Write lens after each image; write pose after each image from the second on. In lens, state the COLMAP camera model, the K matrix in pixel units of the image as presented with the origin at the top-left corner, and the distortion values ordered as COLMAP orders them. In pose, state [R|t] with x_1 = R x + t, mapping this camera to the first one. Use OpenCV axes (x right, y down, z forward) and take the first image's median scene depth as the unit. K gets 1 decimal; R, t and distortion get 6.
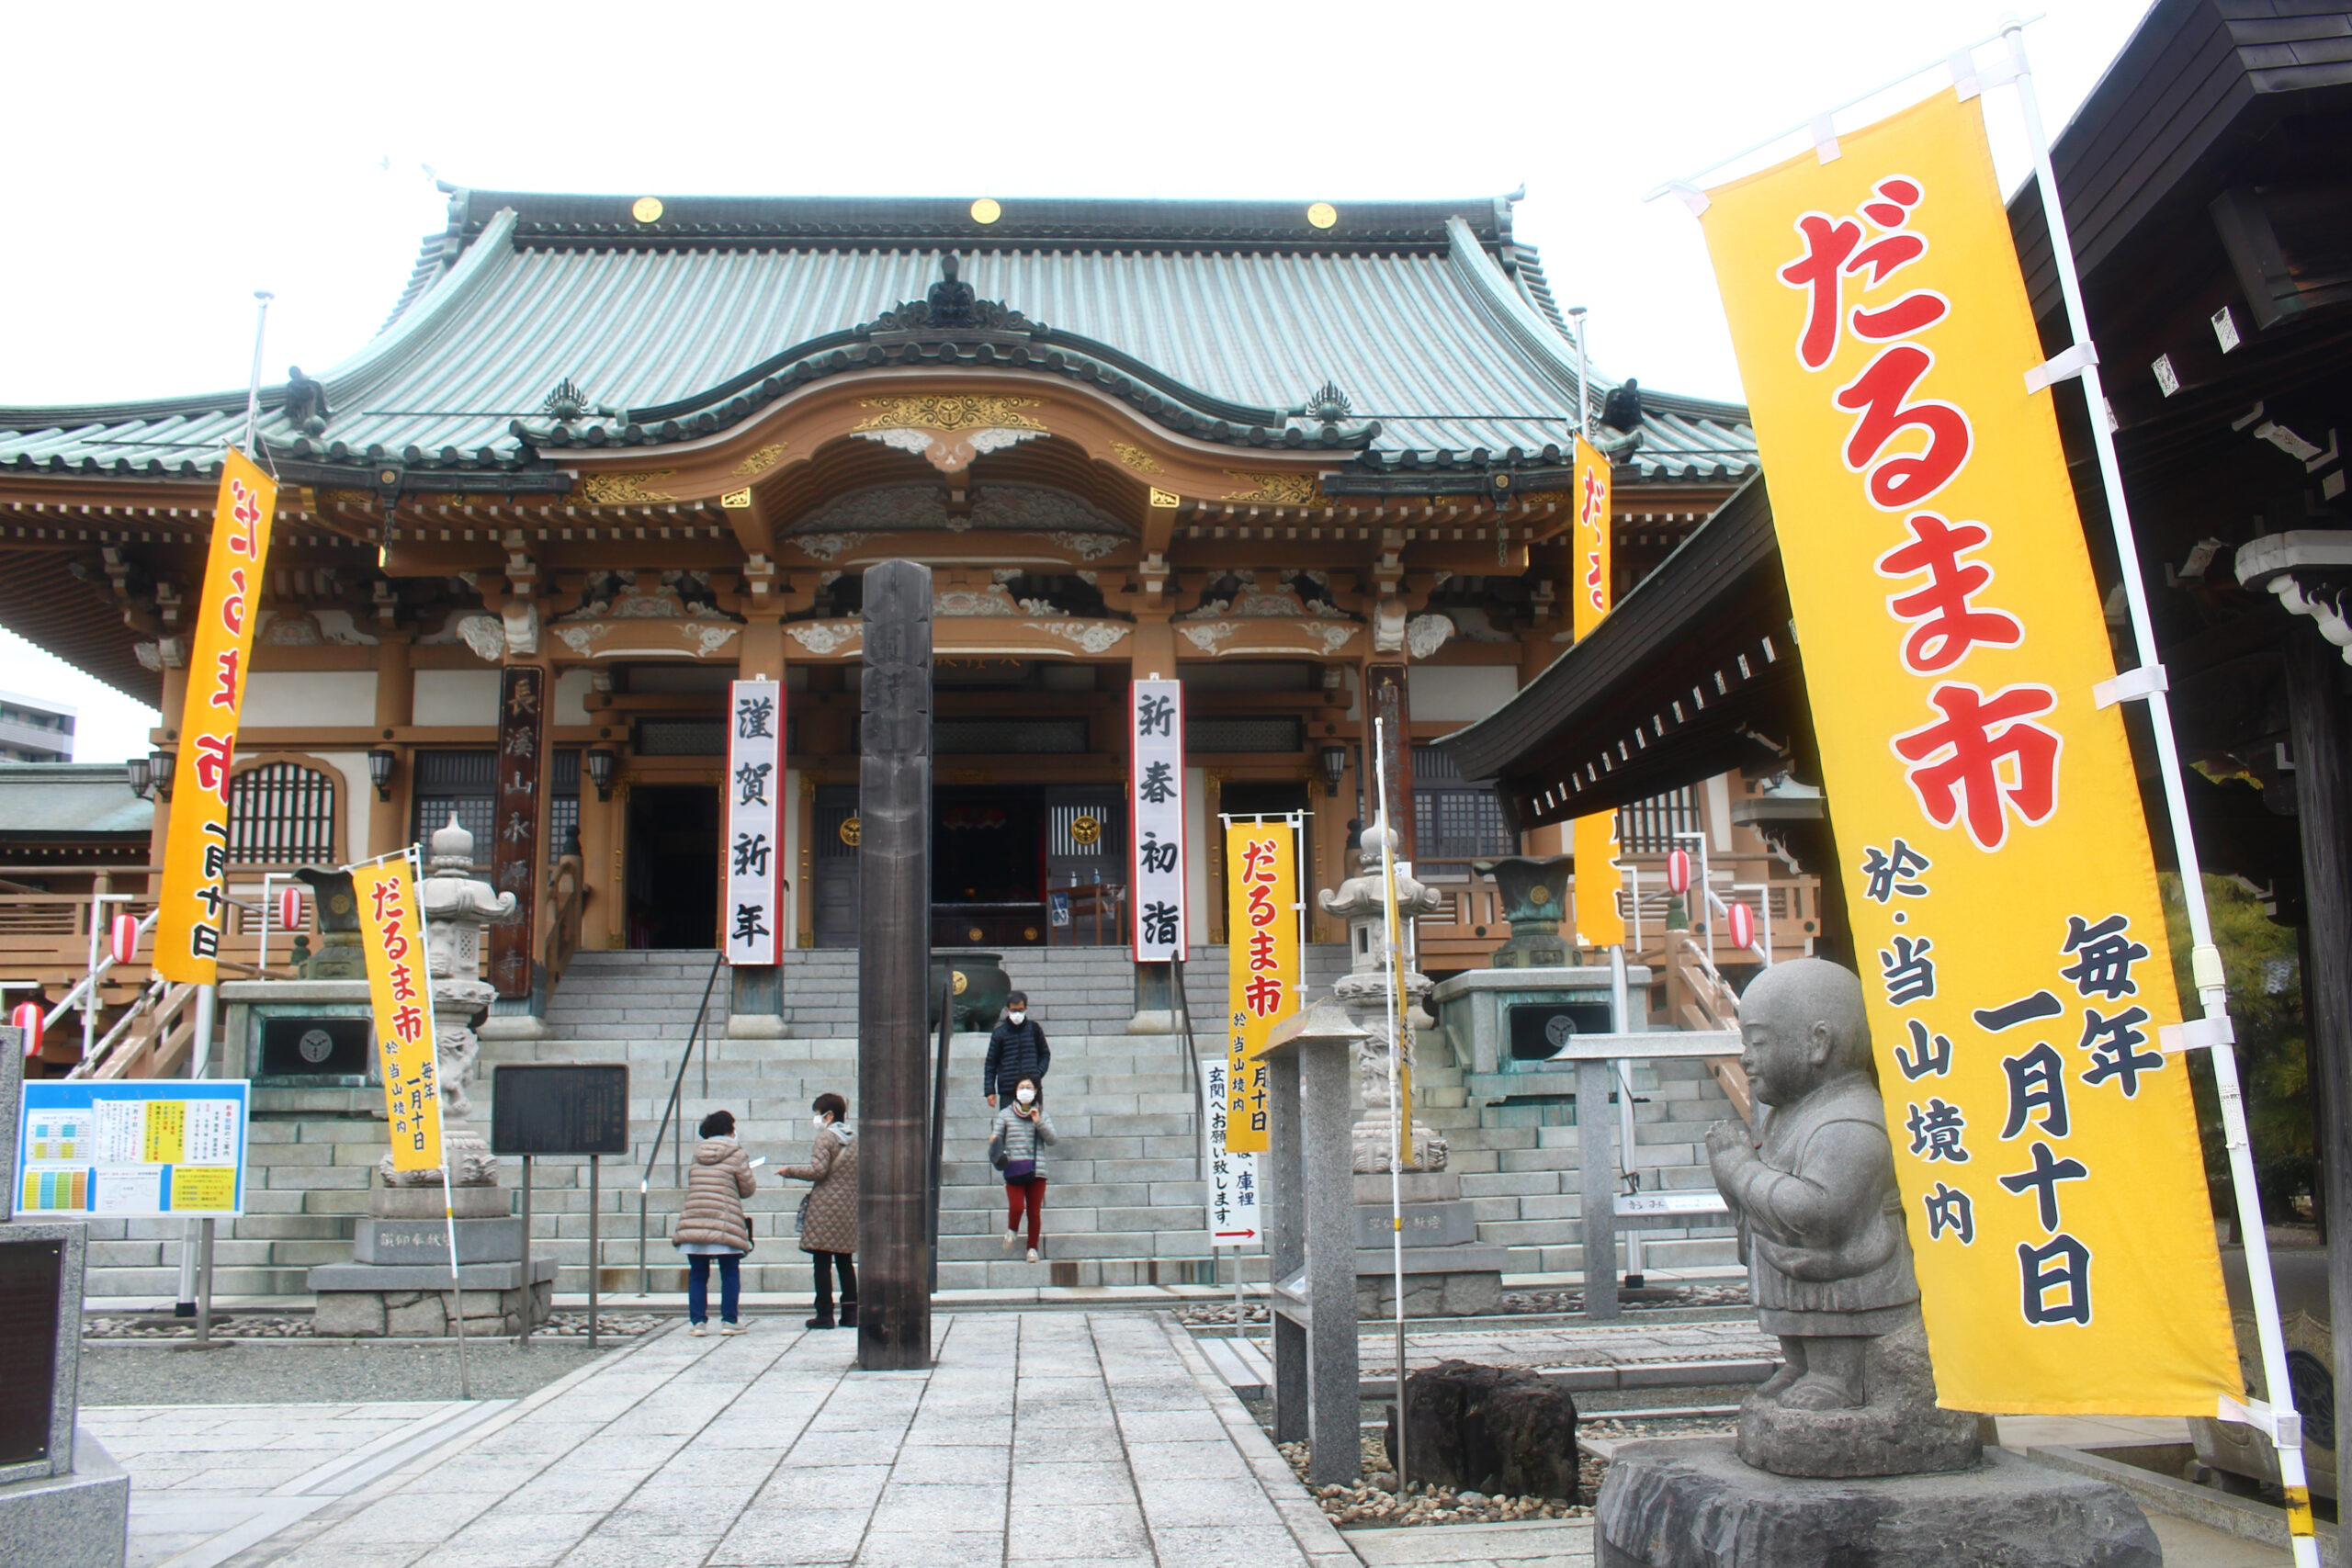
lens RADIAL K [[1906.5, 0, 1176.0], [0, 1906.5, 784.0], [0, 0, 1]] dist [-0.179318, 0.162473]
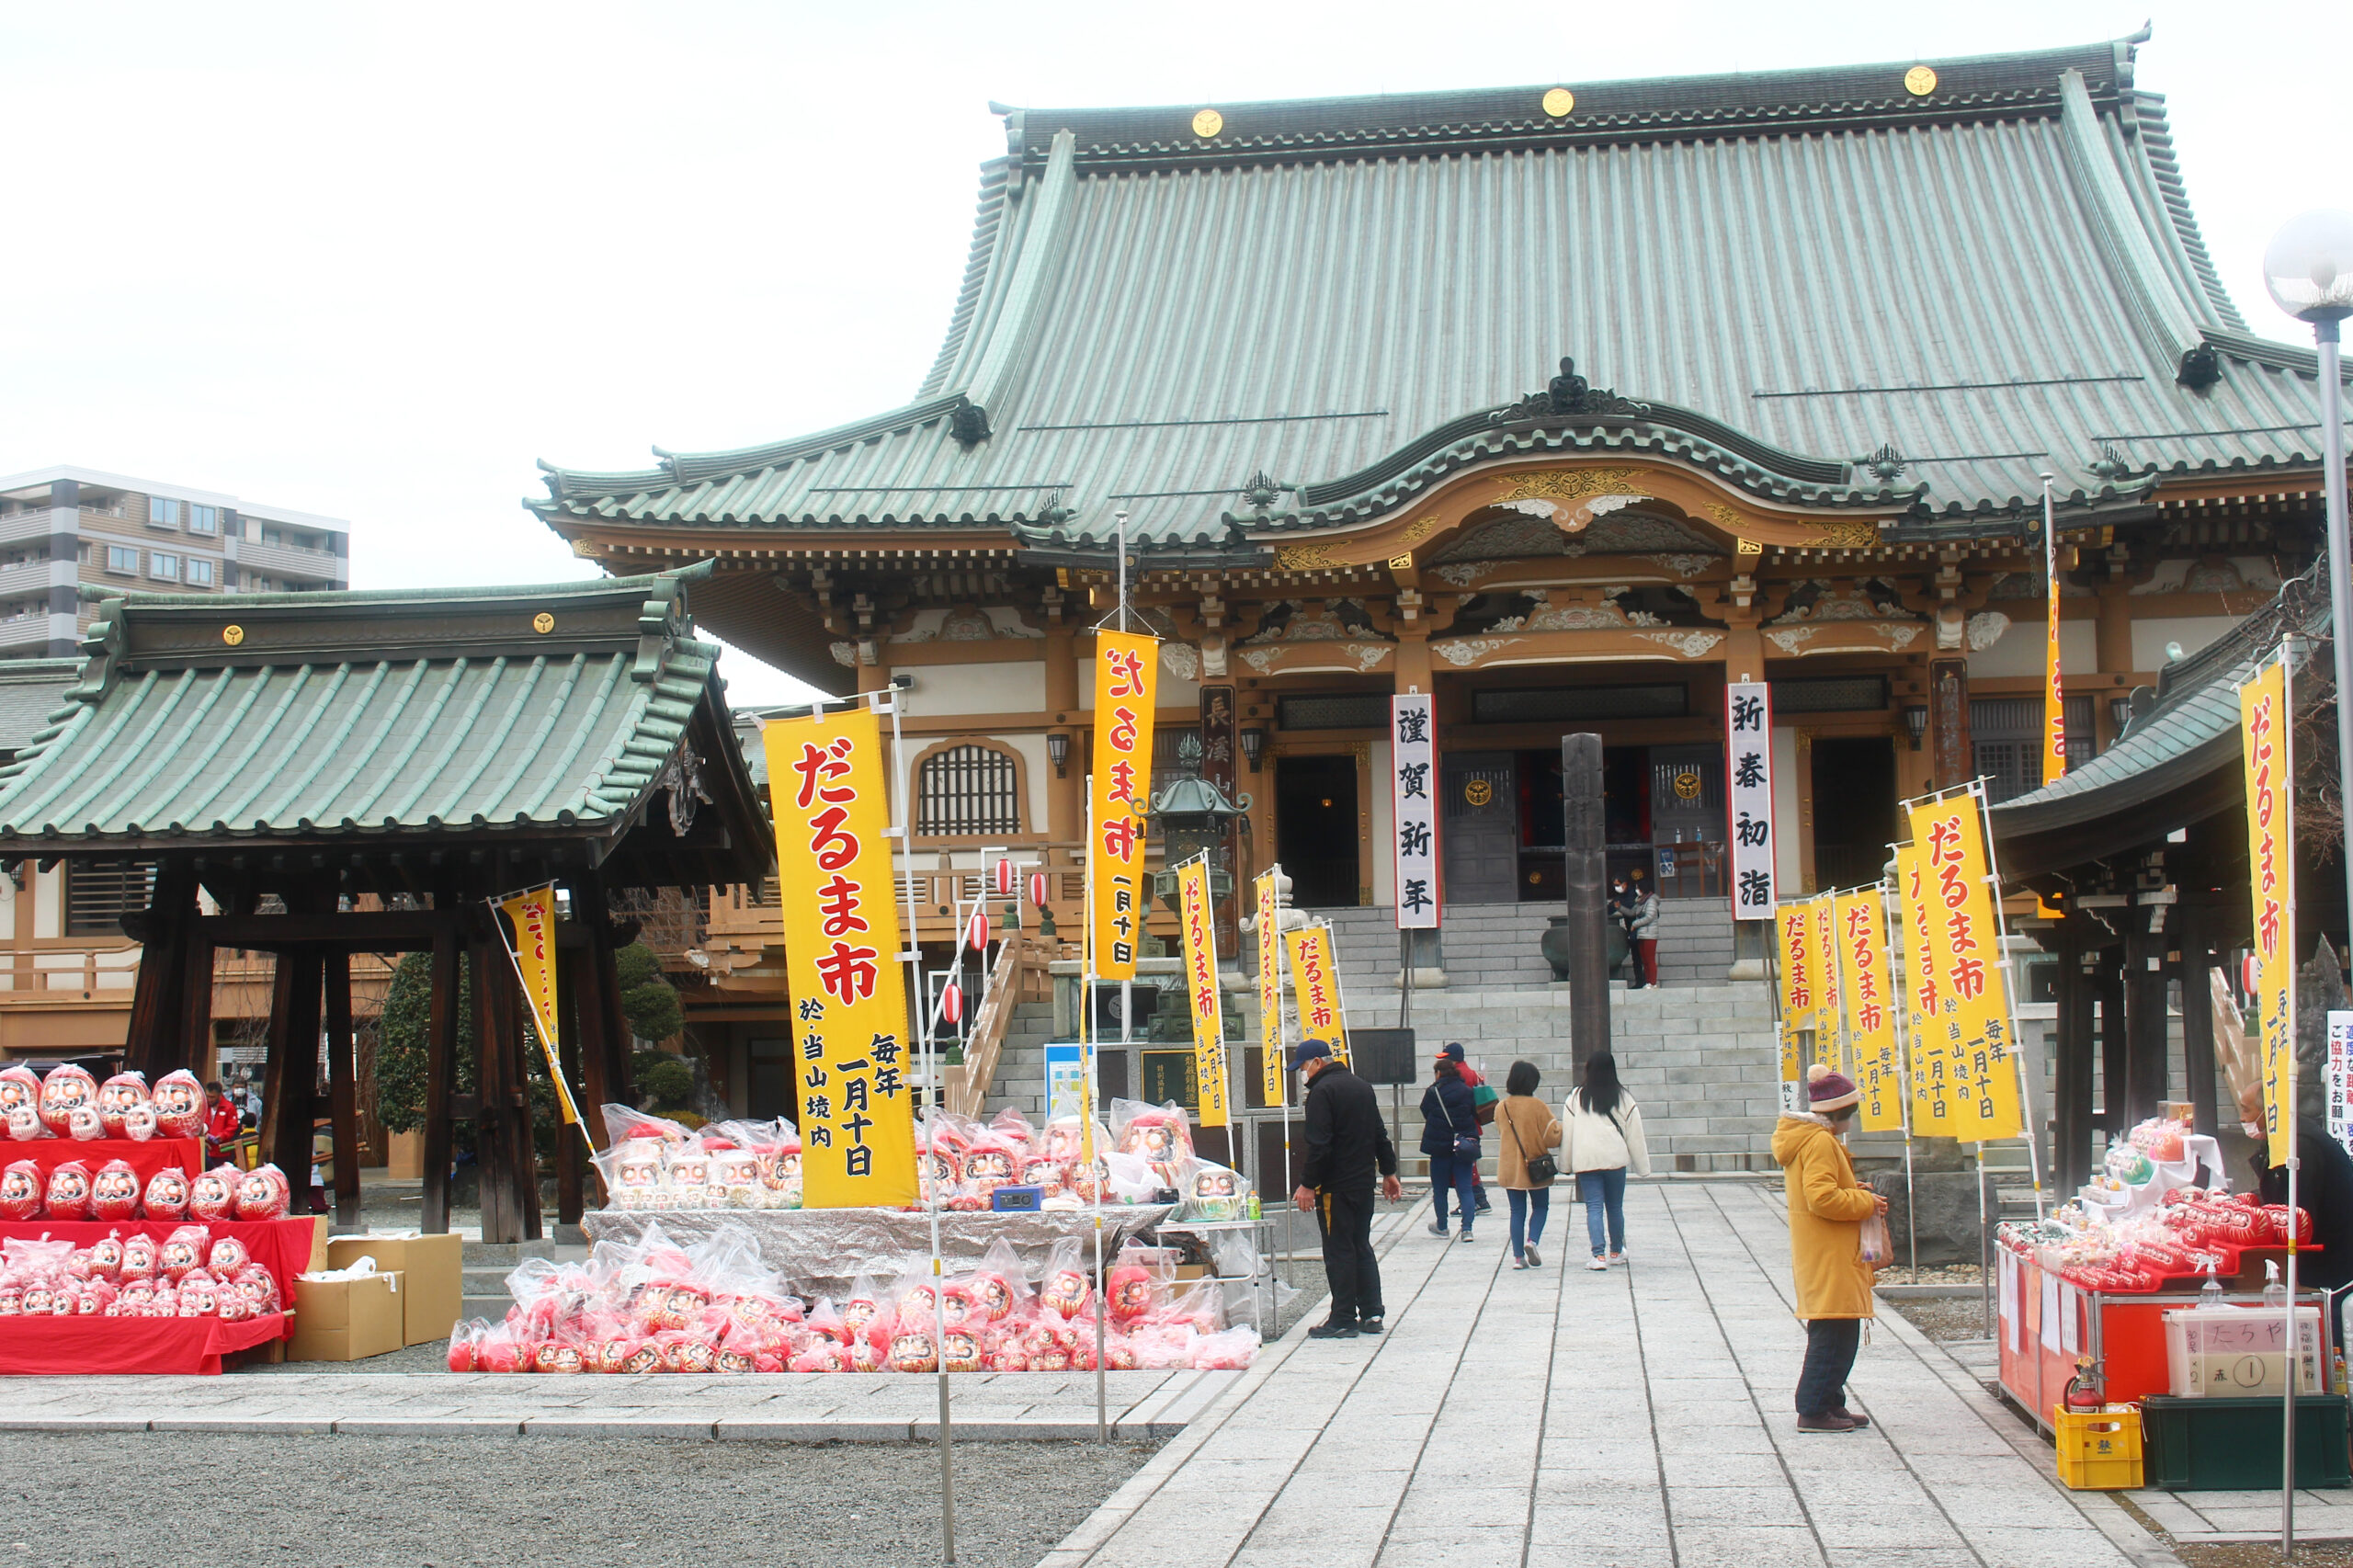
lens RADIAL K [[2919.5, 0, 1176.5], [0, 2919.5, 784.0], [0, 0, 1]] dist [-0.068328, -0.016735]
pose [[0.977007, -0.018980, -0.212361, 0.026093], [0.039112, 0.995082, 0.091004, -0.168492], [0.209589, -0.097218, 0.972945, -0.834363]]
